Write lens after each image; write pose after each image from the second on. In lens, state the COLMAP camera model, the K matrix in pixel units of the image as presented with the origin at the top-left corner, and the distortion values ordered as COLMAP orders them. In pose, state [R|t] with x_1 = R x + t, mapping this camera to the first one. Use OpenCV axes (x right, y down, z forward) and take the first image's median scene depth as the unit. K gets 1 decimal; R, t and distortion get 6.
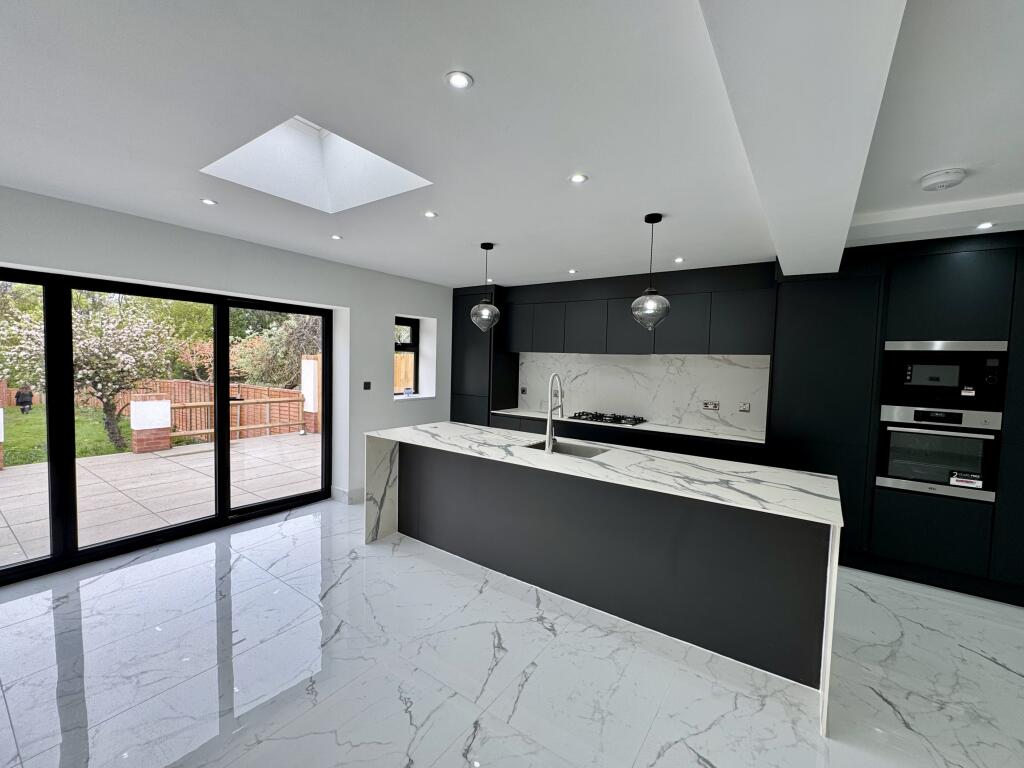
lens RADIAL K [[426.8, 0, 512.0], [0, 426.8, 384.0], [0, 0, 1]] dist [-0.000718, -0.000112]
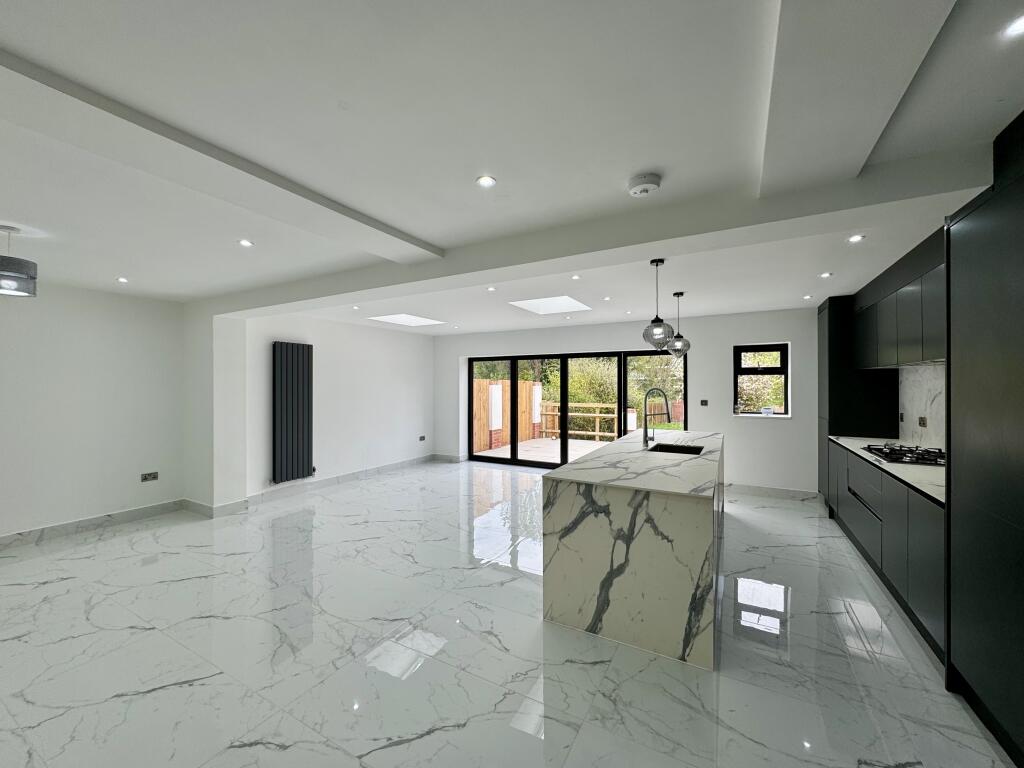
lens RADIAL K [[408.3, 0, 512.0], [0, 408.3, 384.0], [0, 0, 1]] dist [-0.000123, 0.000353]
pose [[0.112486, -0.030480, -0.993186, 1.033498], [-0.047835, 0.998204, -0.036052, 0.023997], [0.992501, 0.051565, 0.110826, 0.324955]]
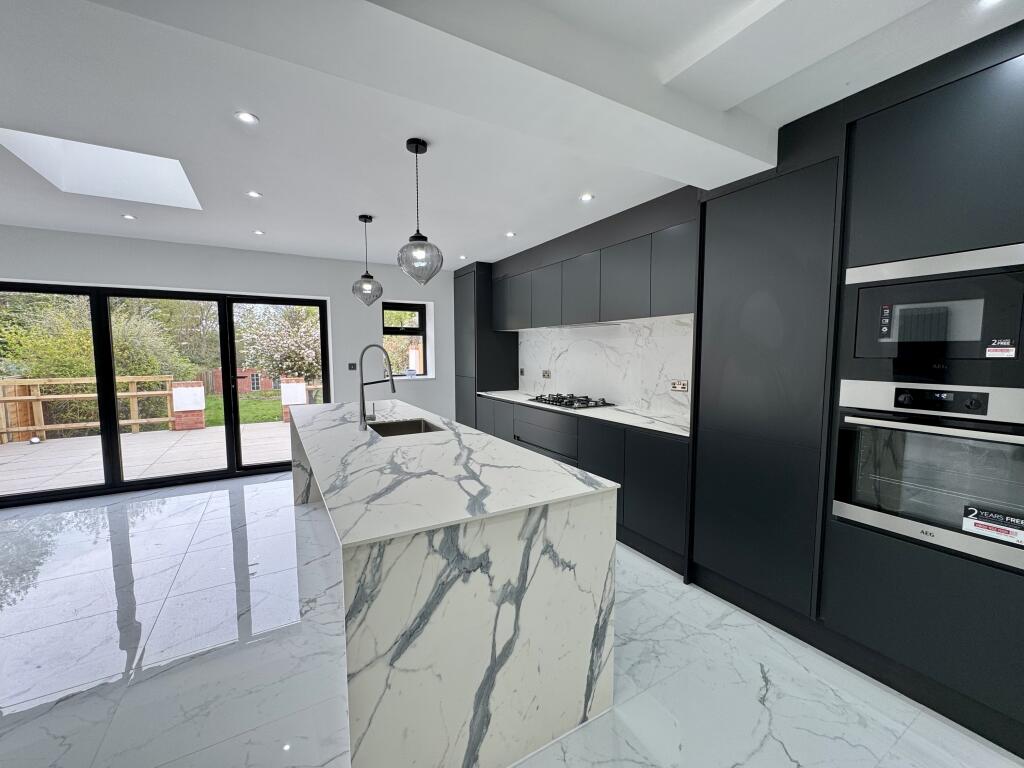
lens RADIAL K [[408.3, 0, 512.0], [0, 408.3, 384.0], [0, 0, 1]] dist [-0.000123, 0.000353]
pose [[0.908404, 0.003840, -0.418076, 0.582999], [0.006002, 0.999735, 0.022225, 0.033982], [0.418051, -0.022698, 0.908140, 0.255376]]
